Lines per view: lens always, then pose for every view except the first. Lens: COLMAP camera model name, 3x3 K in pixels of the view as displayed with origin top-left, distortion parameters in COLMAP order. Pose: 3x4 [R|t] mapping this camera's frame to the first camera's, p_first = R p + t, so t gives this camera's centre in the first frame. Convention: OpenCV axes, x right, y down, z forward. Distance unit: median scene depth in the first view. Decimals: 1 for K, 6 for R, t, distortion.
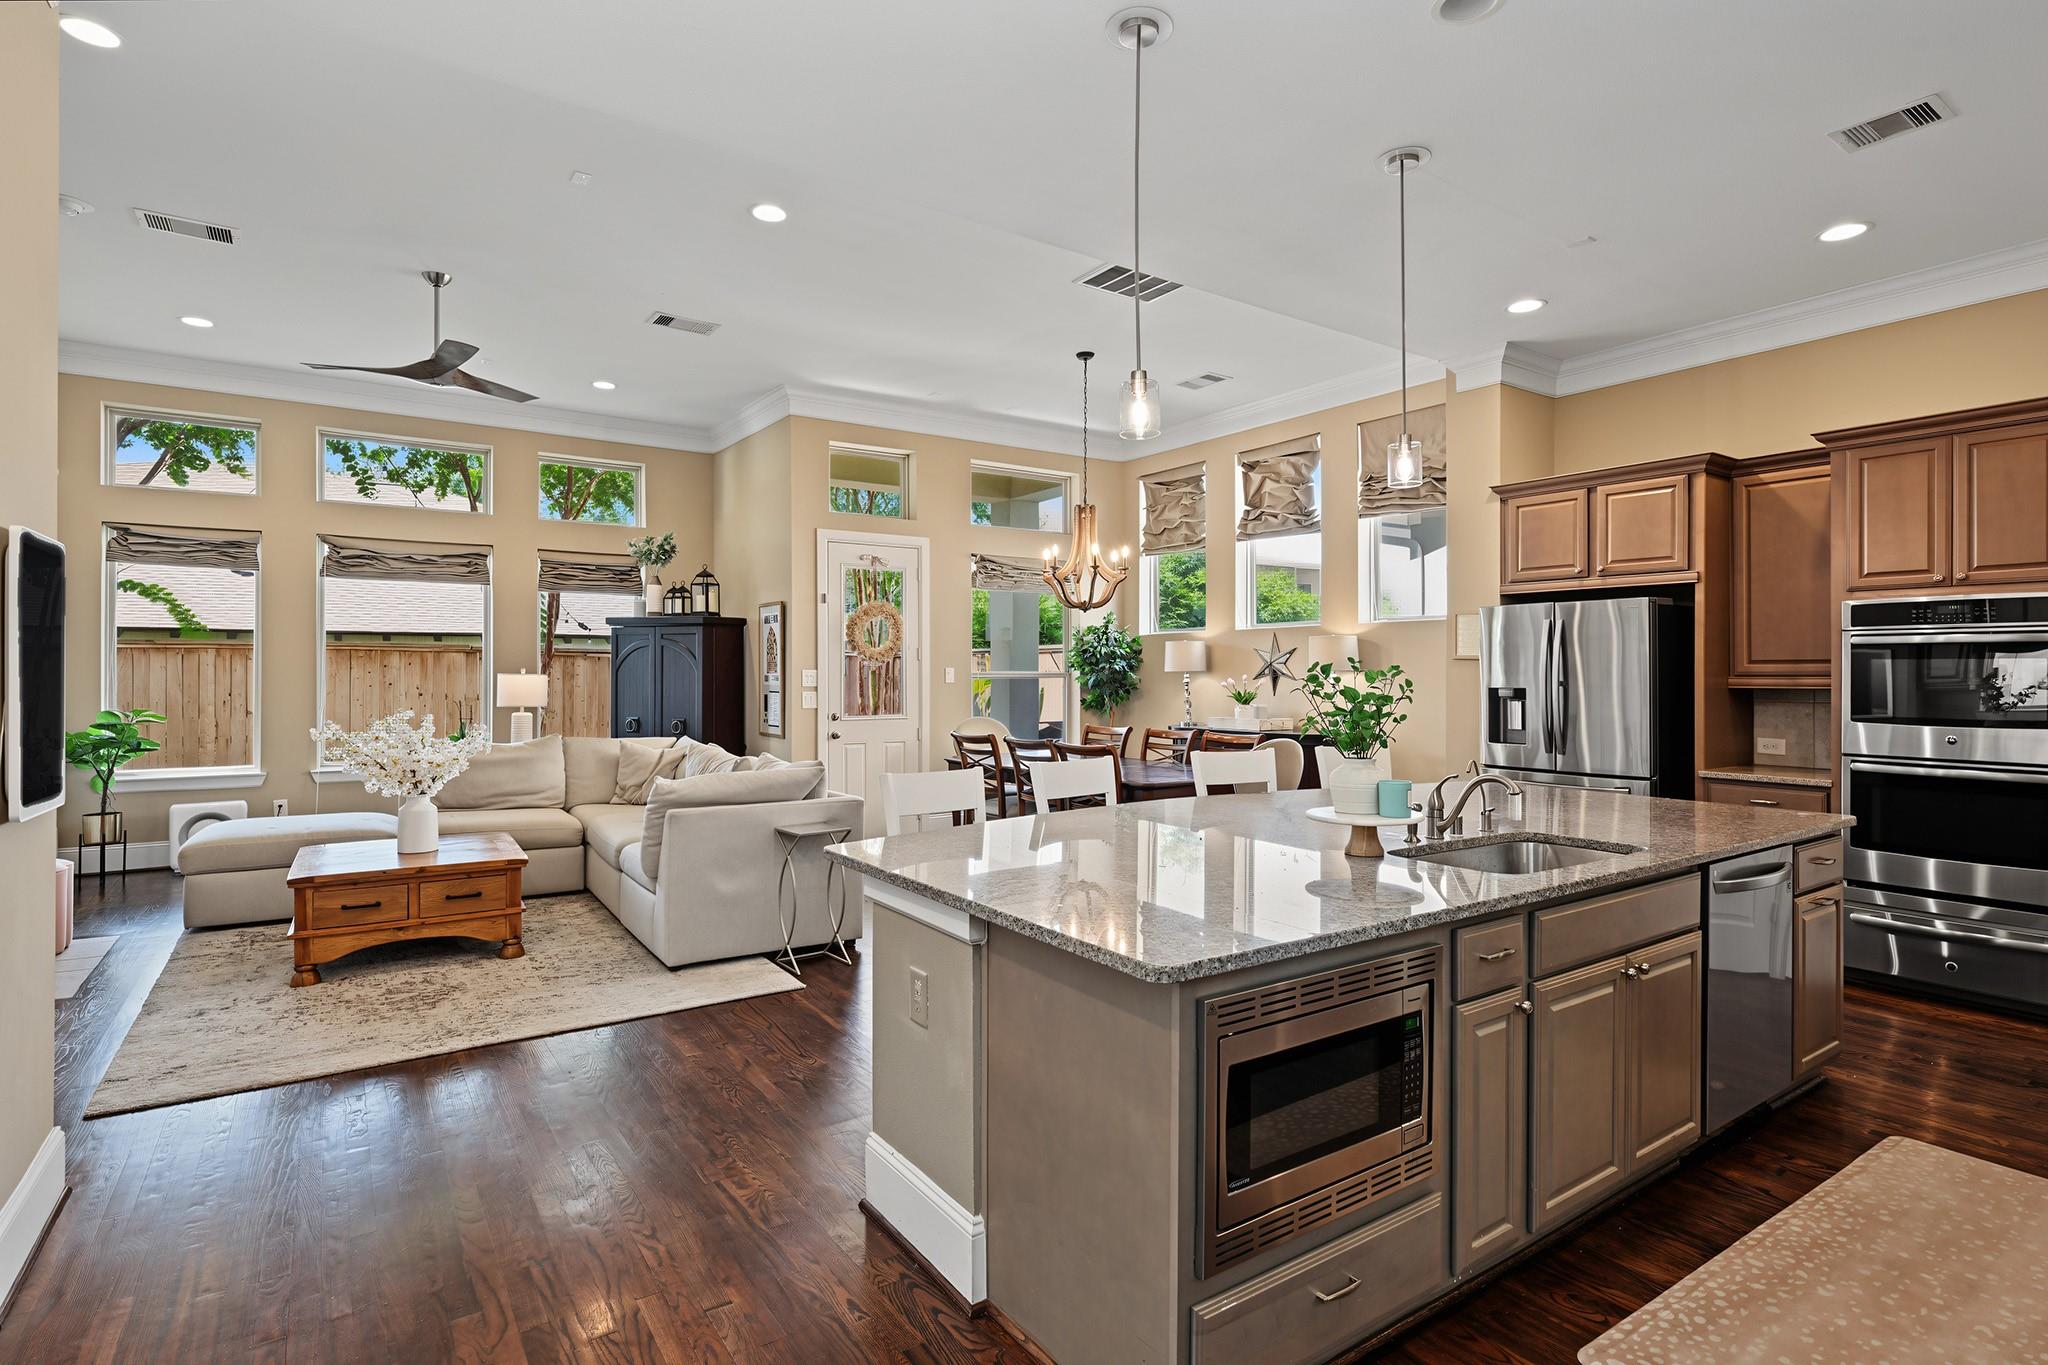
lens RADIAL K [[1014.2, 0, 1016.0], [0, 1014.2, 668.8], [0, 0, 1]] dist [-0.001437, 0.000296]
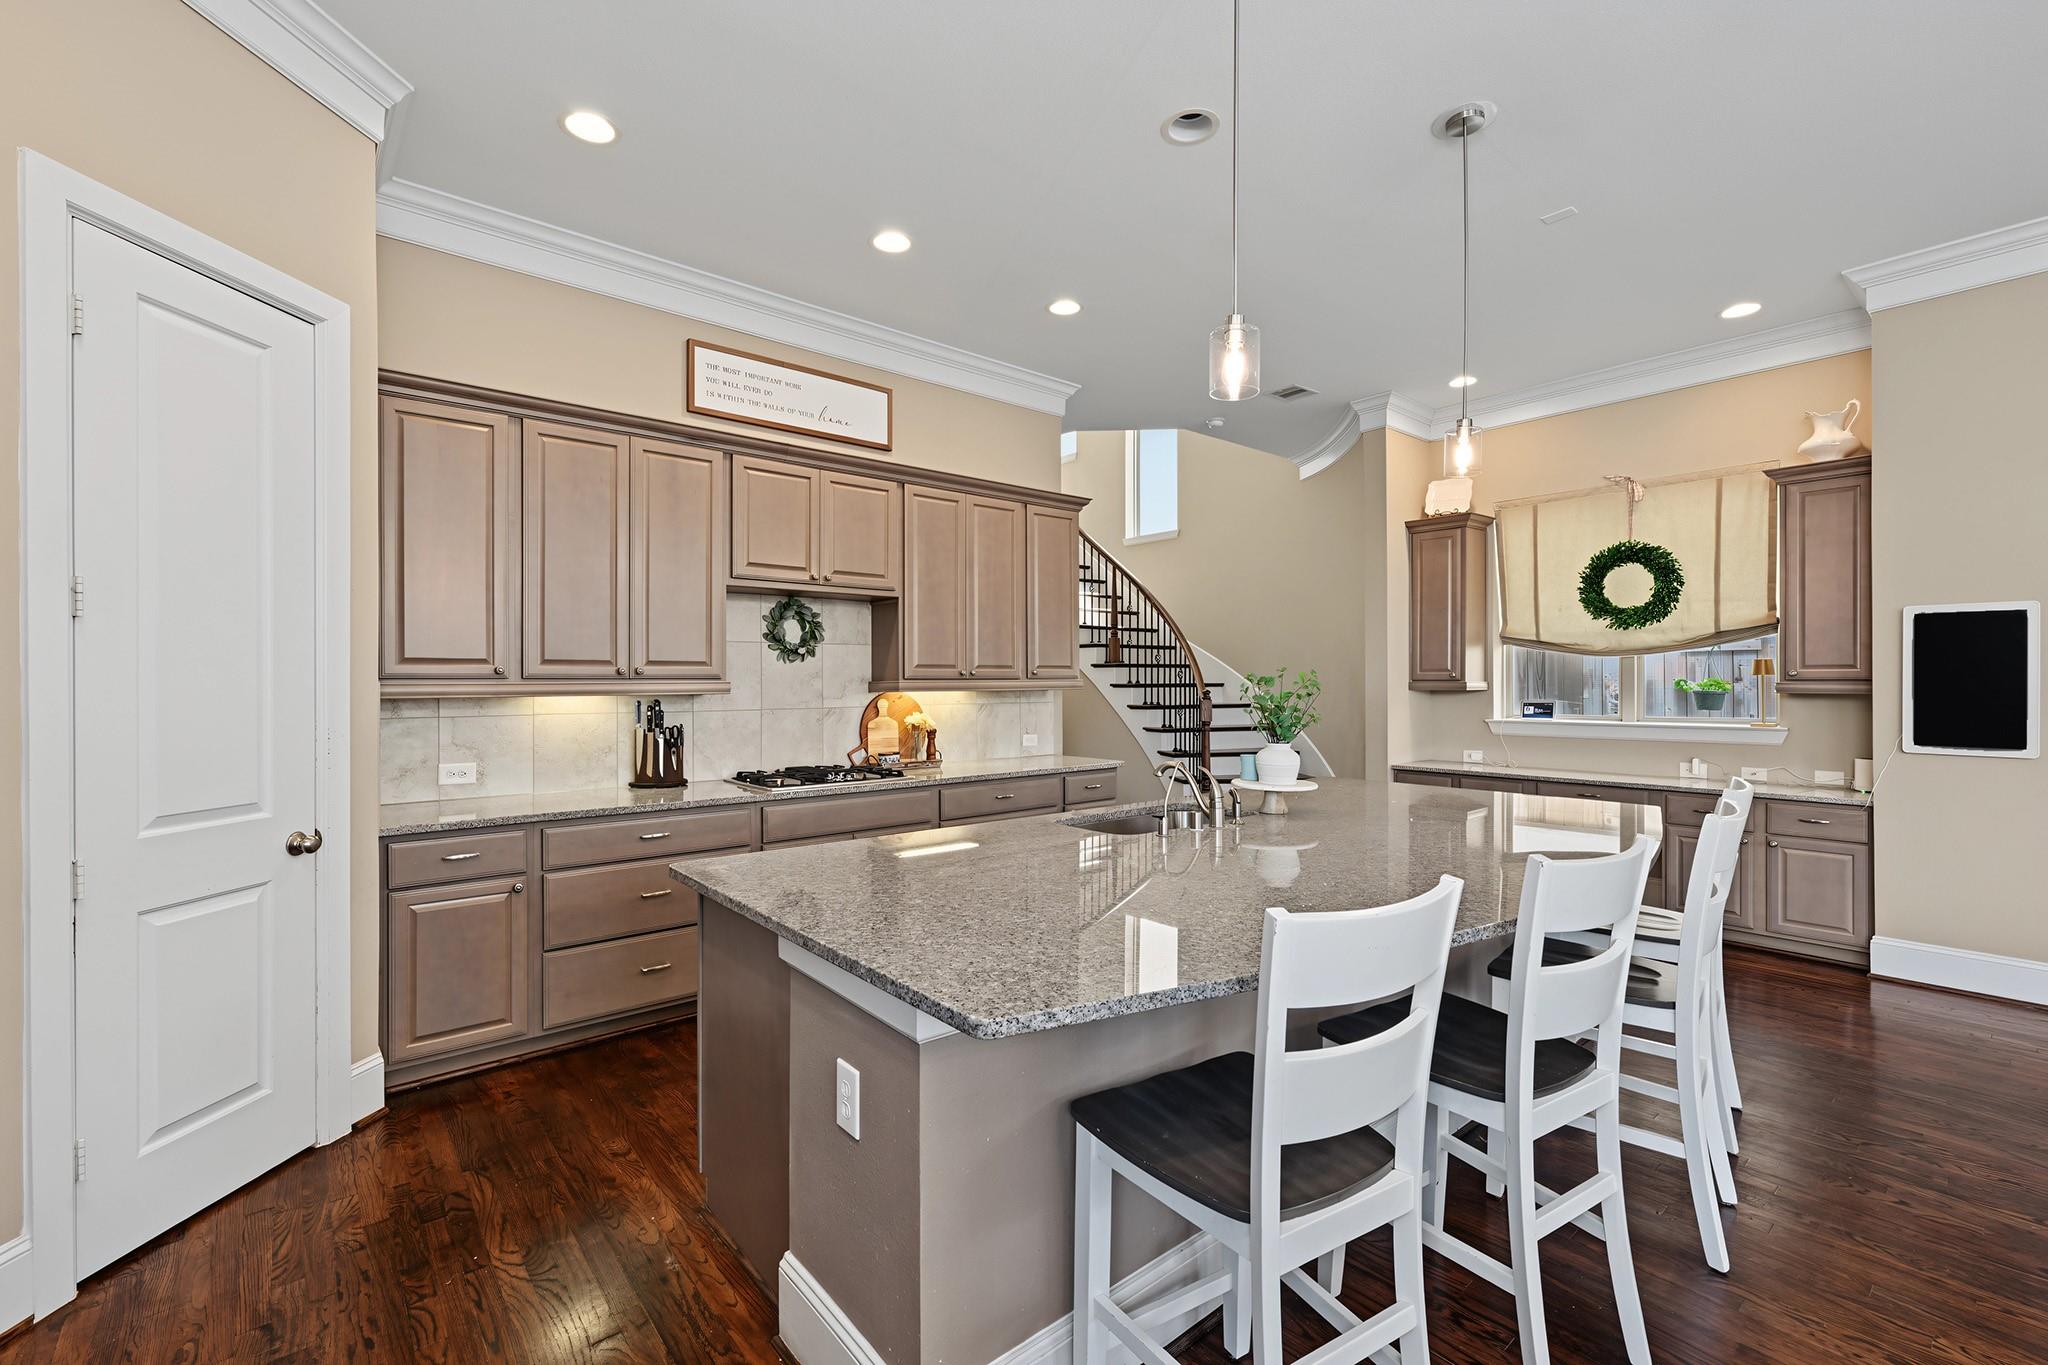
lens RADIAL K [[865.5, 0, 1024.0], [0, 865.5, 682.5], [0, 0, 1]] dist [0.000018, 0.000014]
pose [[-0.995414, 0.000665, -0.095654, 0.272759], [0.001046, 0.999992, -0.003934, 0.004058], [0.095651, -0.004016, -0.995407, 0.734401]]
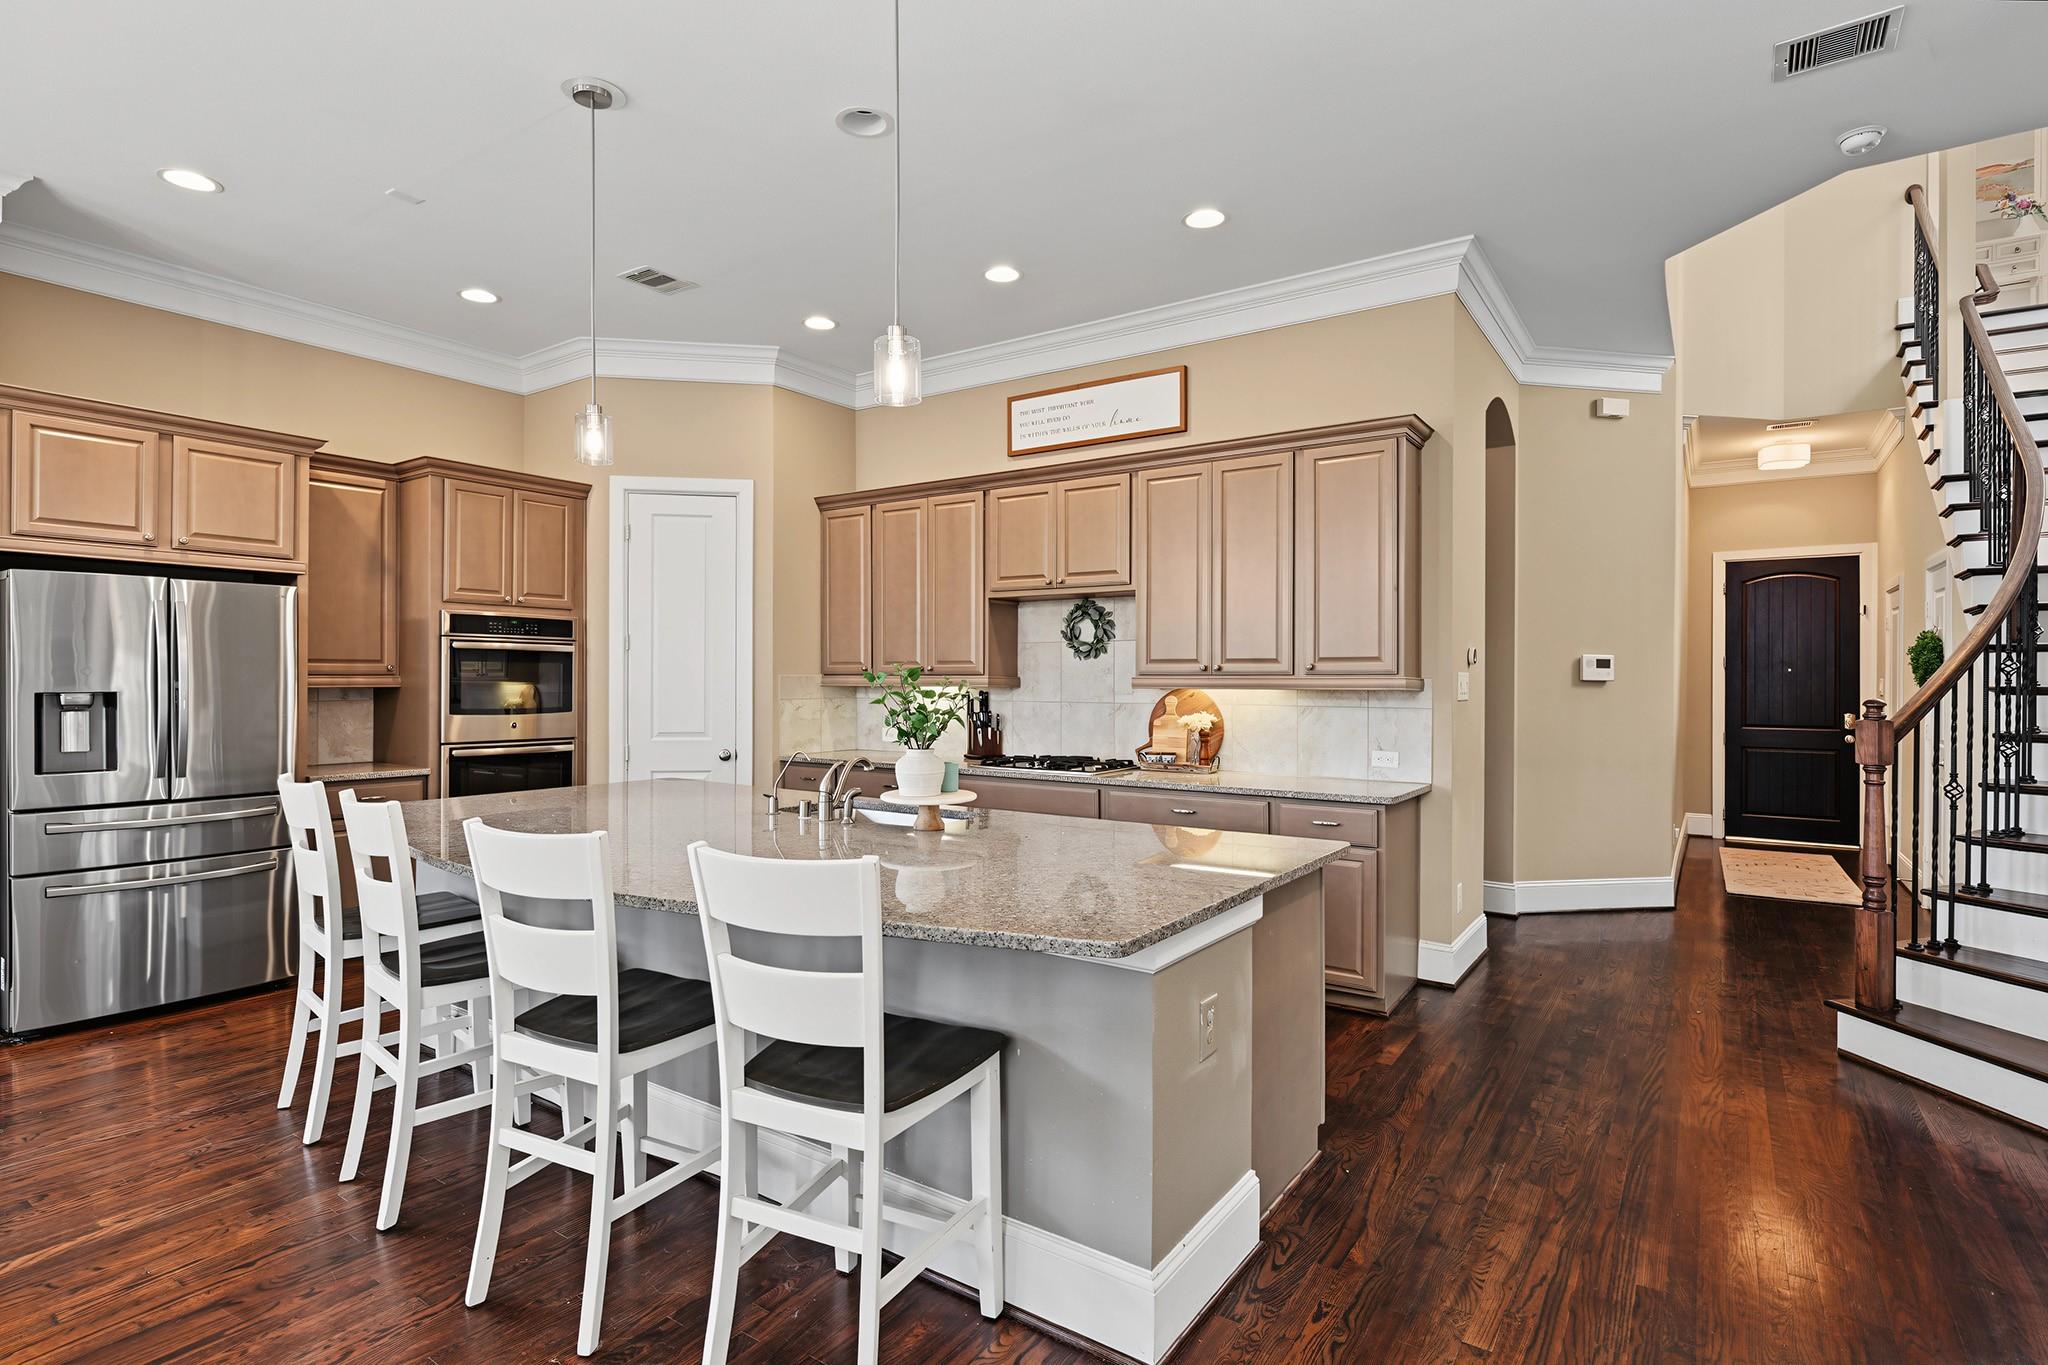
lens RADIAL K [[1018.9, 0, 1015.8], [0, 1018.9, 680.6], [0, 0, 1]] dist [-0.000778, 0.000154]
pose [[-0.356133, -0.005688, 0.934418, -0.277543], [-0.009674, 0.999950, 0.002399, 0.002179], [-0.934385, -0.008185, -0.356170, 0.461809]]
